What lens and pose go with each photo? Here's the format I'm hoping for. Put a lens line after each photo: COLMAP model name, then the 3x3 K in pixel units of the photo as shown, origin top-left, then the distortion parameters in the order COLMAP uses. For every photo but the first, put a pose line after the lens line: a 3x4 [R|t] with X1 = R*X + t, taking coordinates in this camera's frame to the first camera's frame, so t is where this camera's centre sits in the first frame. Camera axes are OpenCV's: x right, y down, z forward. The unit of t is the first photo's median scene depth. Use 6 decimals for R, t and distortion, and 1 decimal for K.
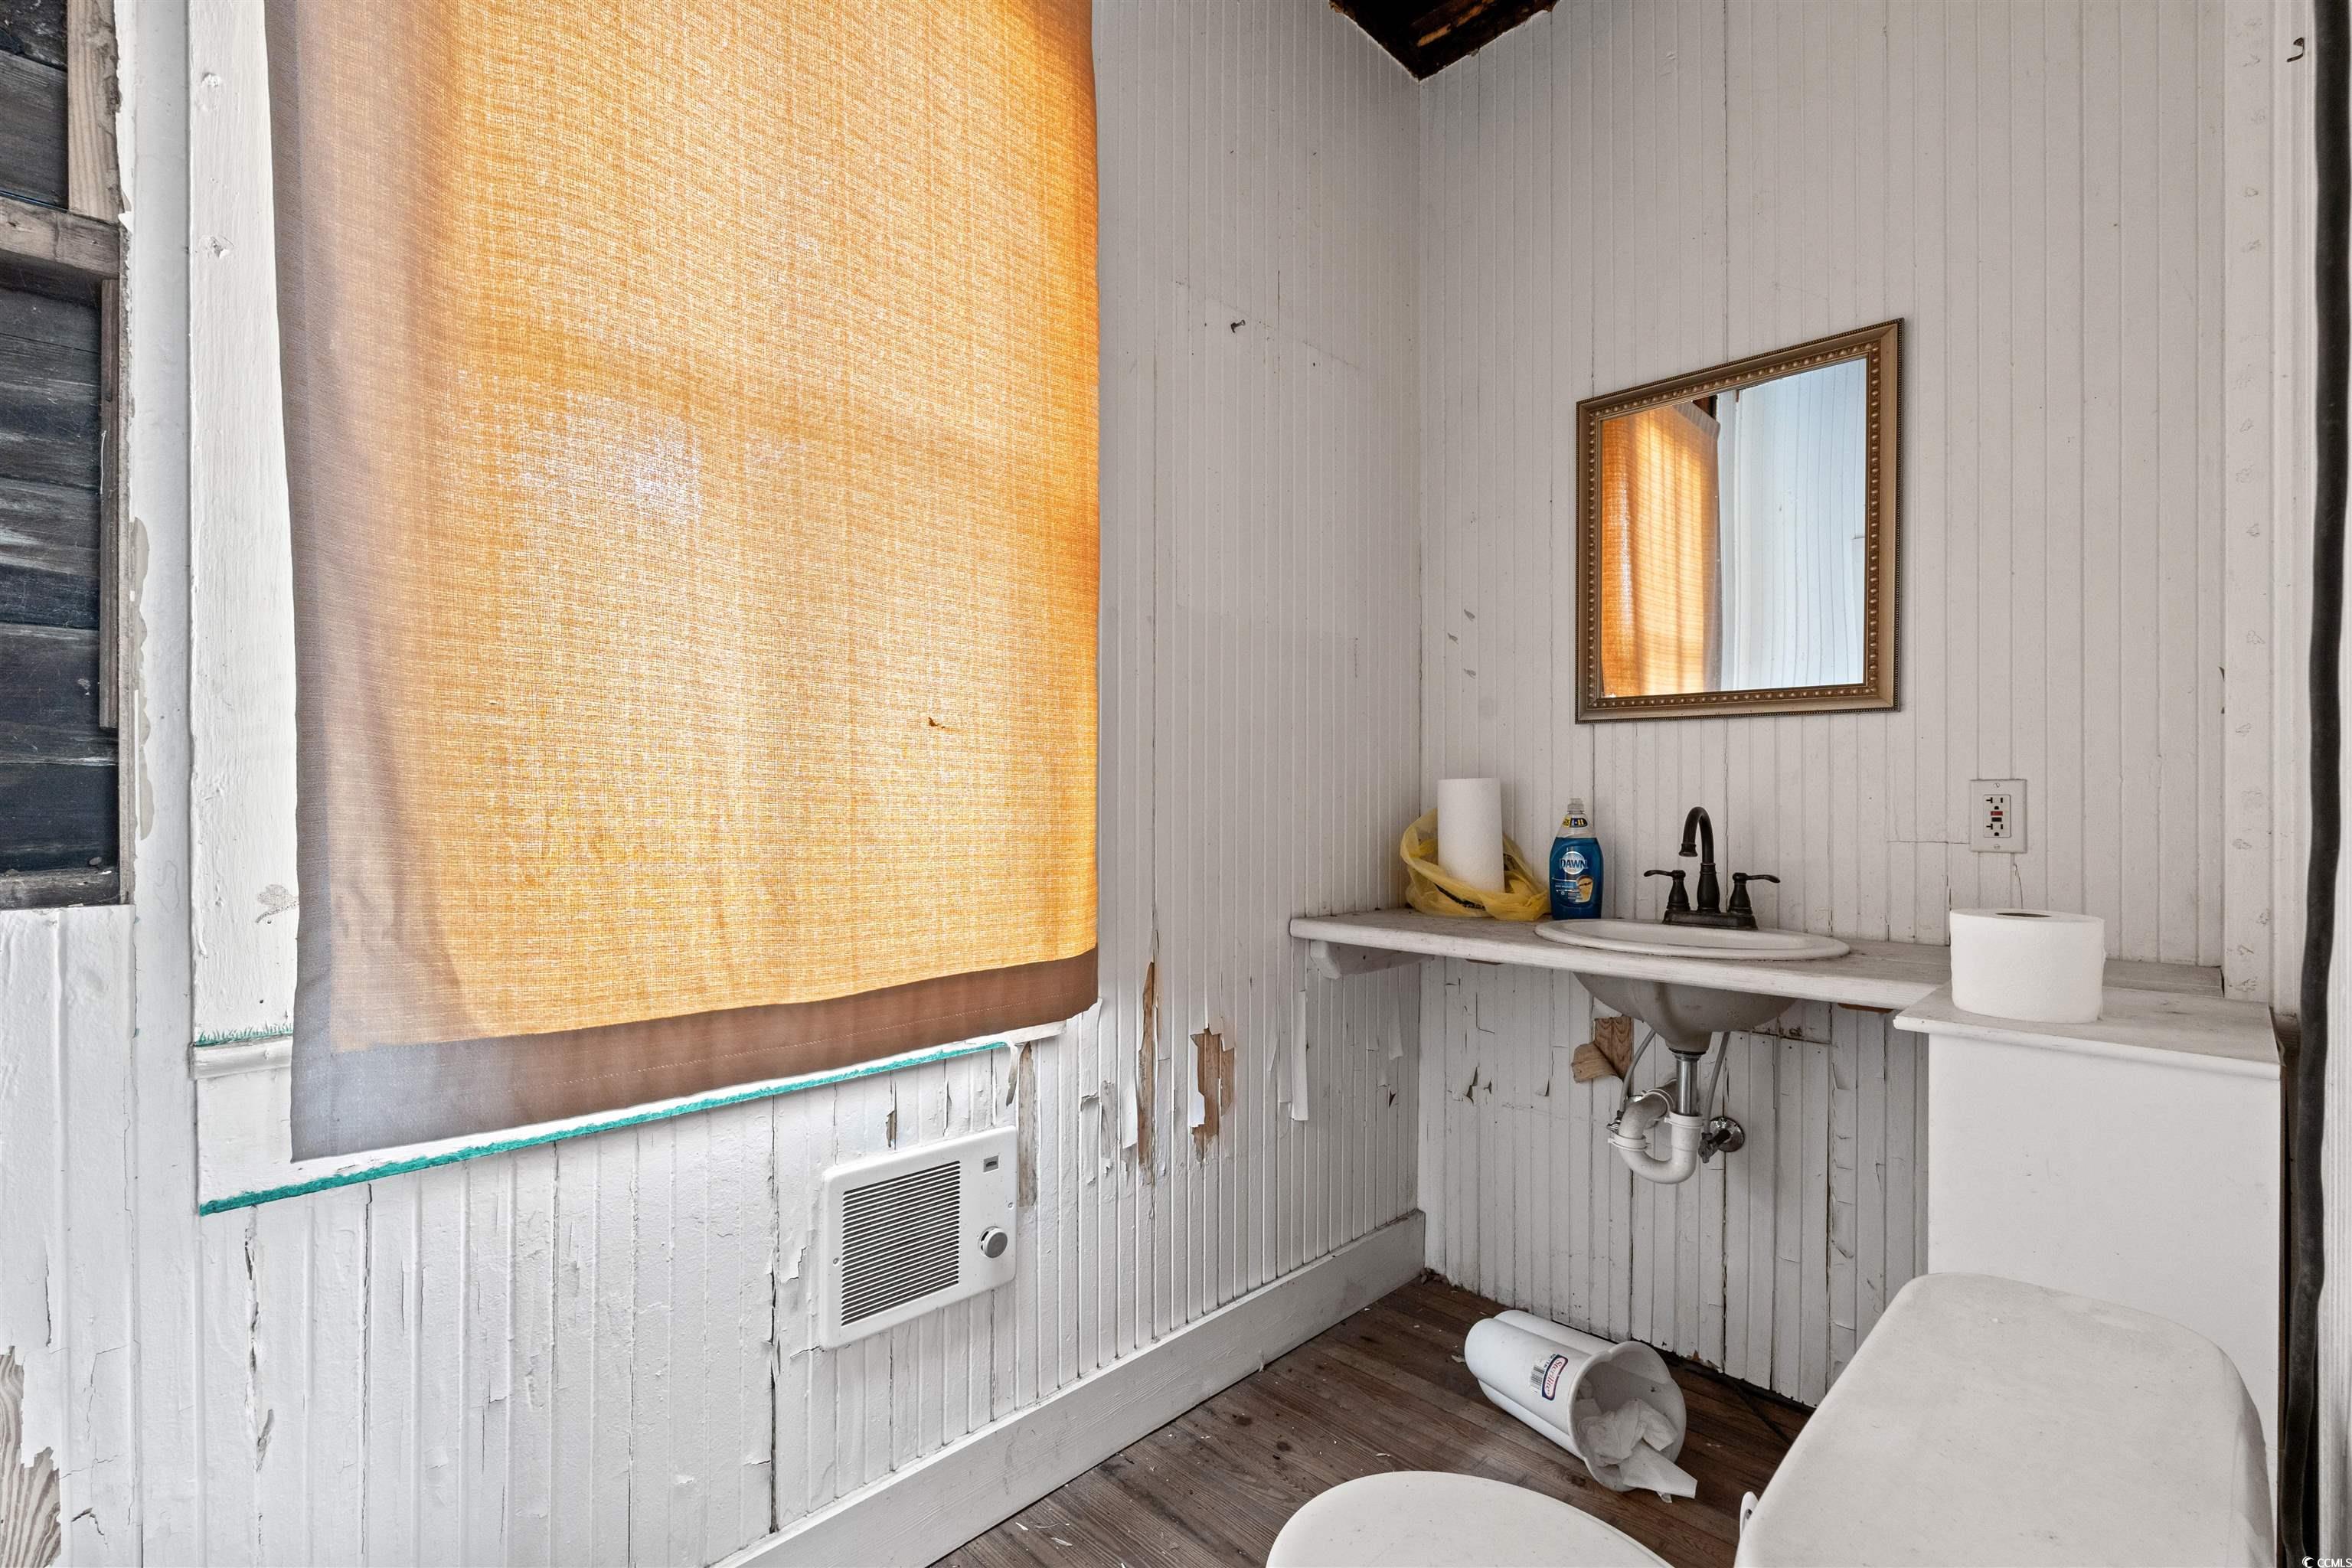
lens RADIAL K [[1037.9, 0, 1176.0], [0, 1037.9, 784.0], [0, 0, 1]] dist [0.017835, 0.000144]
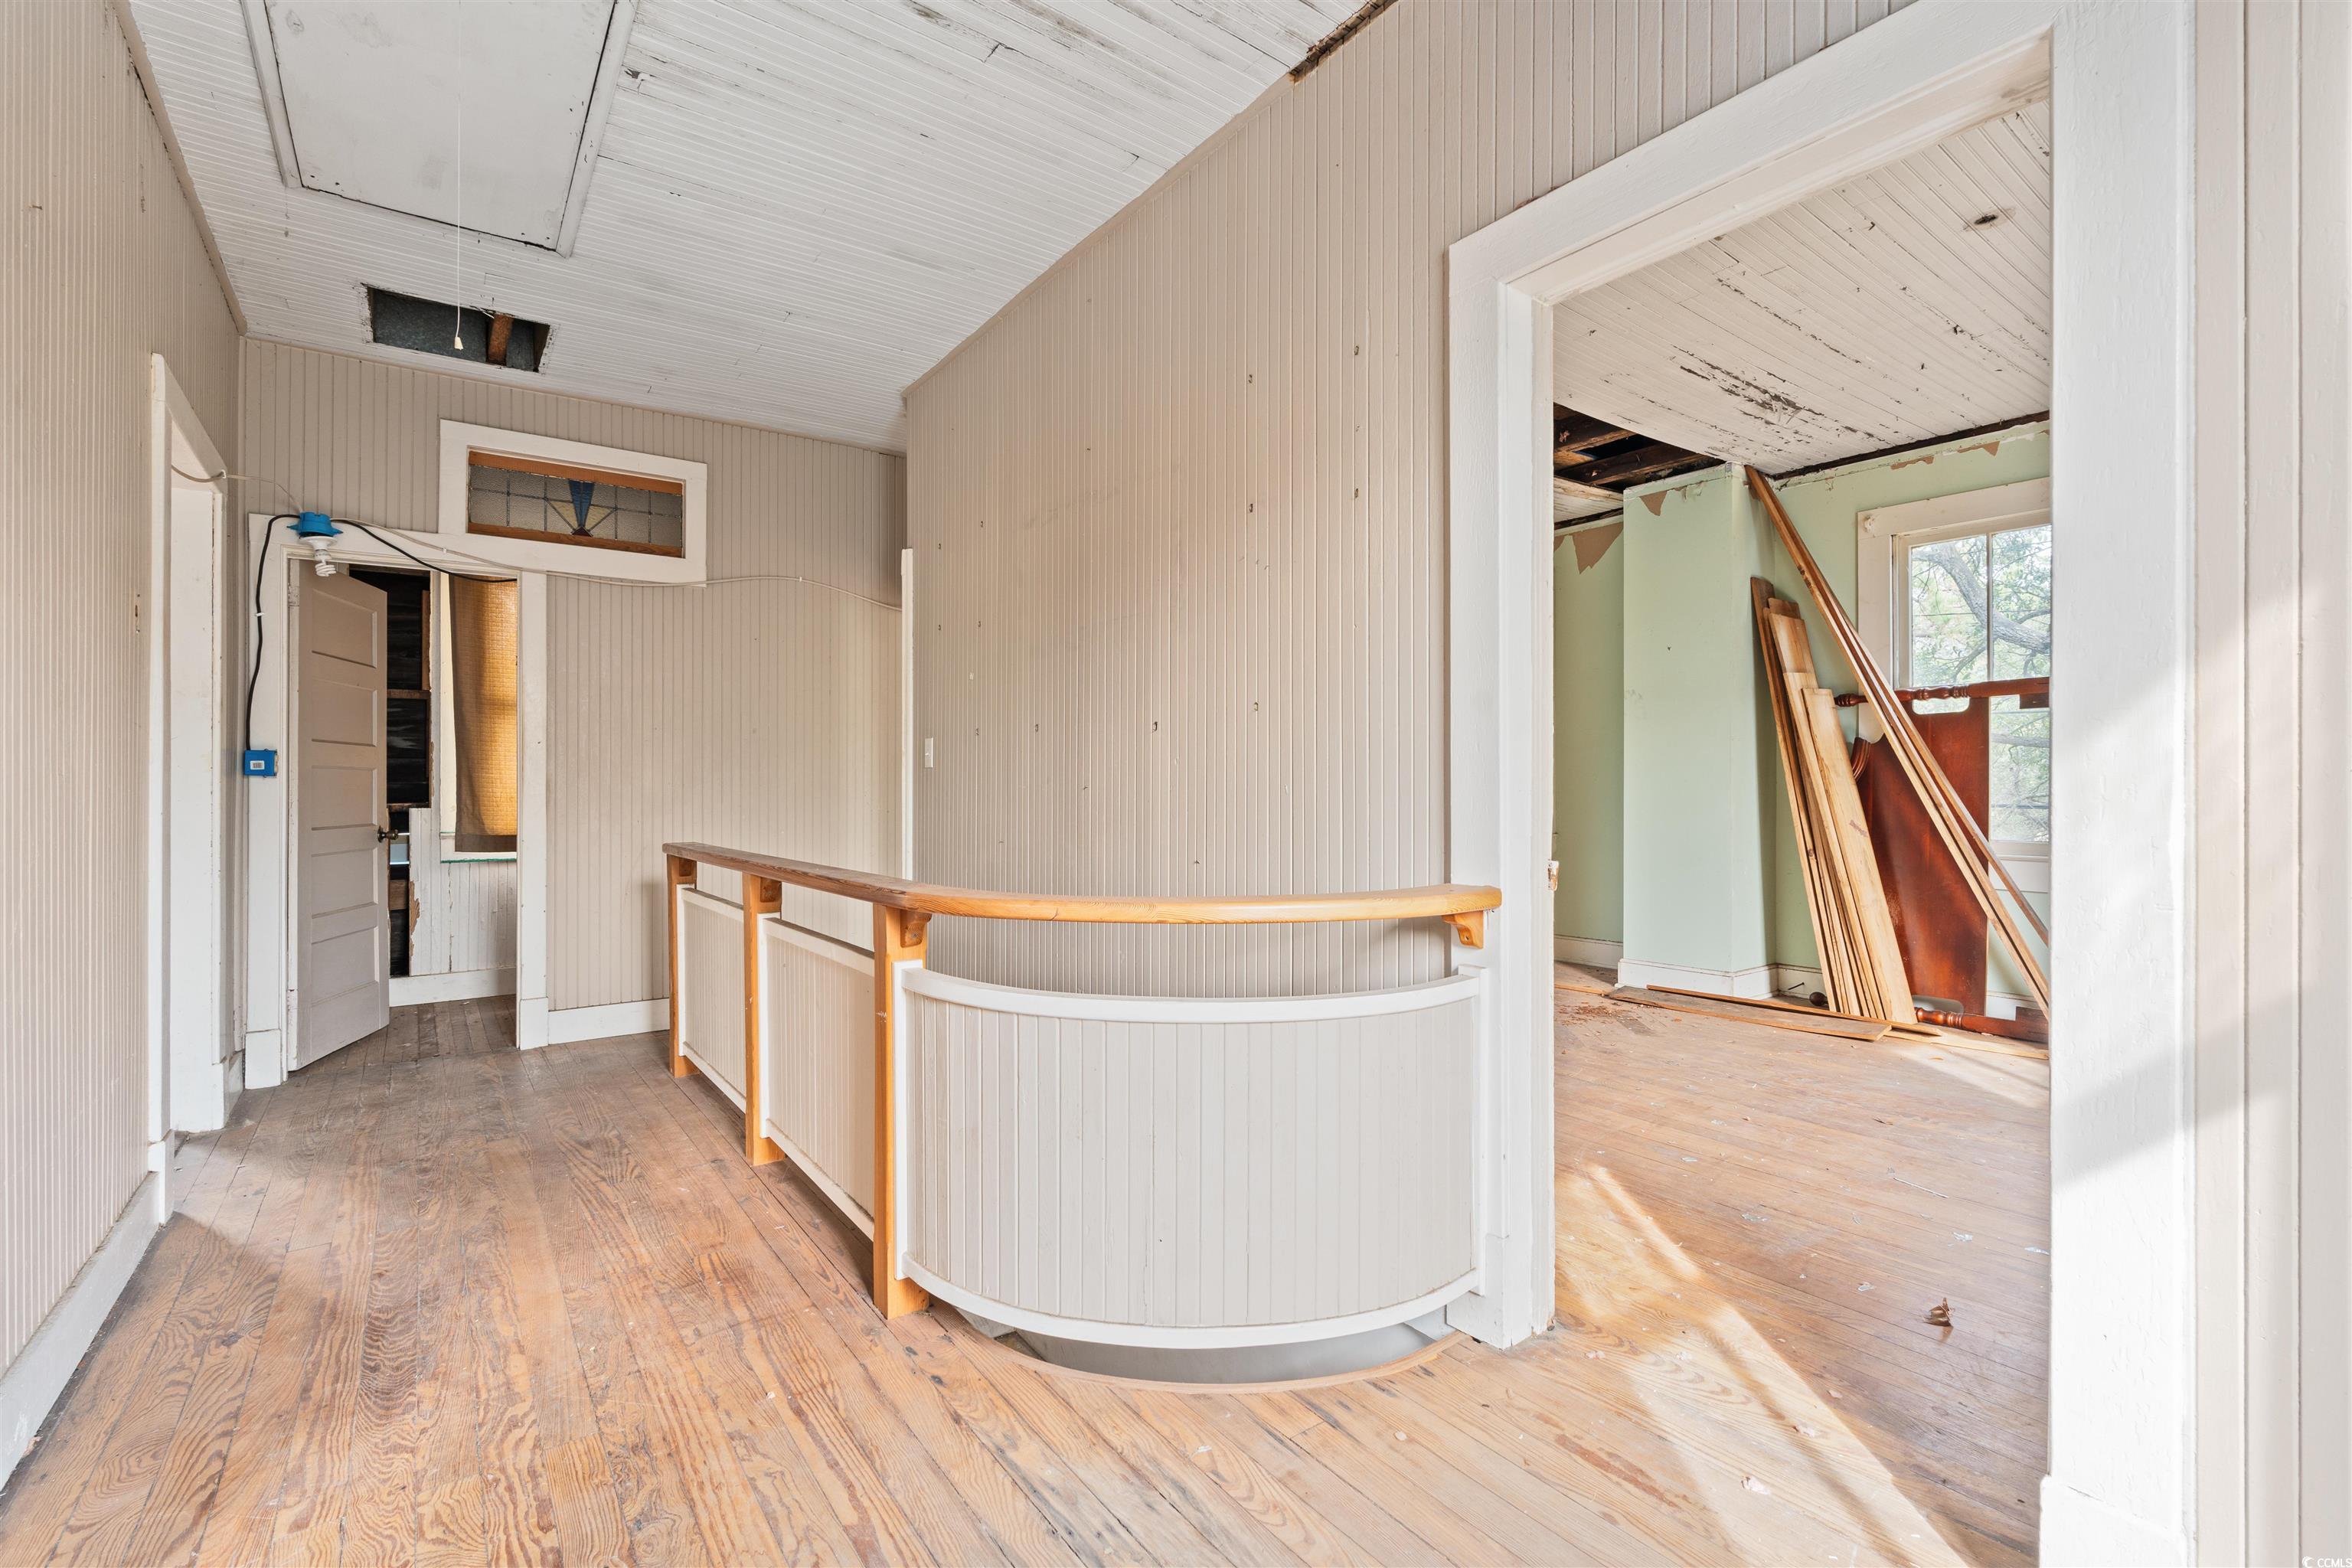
lens RADIAL K [[1037.9, 0, 1176.0], [0, 1037.9, 784.0], [0, 0, 1]] dist [0.017835, 0.000144]
pose [[0.986812, 0.000757, -0.161872, 3.875103], [-0.001227, 0.999995, -0.002799, -0.006705], [0.161869, 0.002960, 0.986808, -3.906057]]
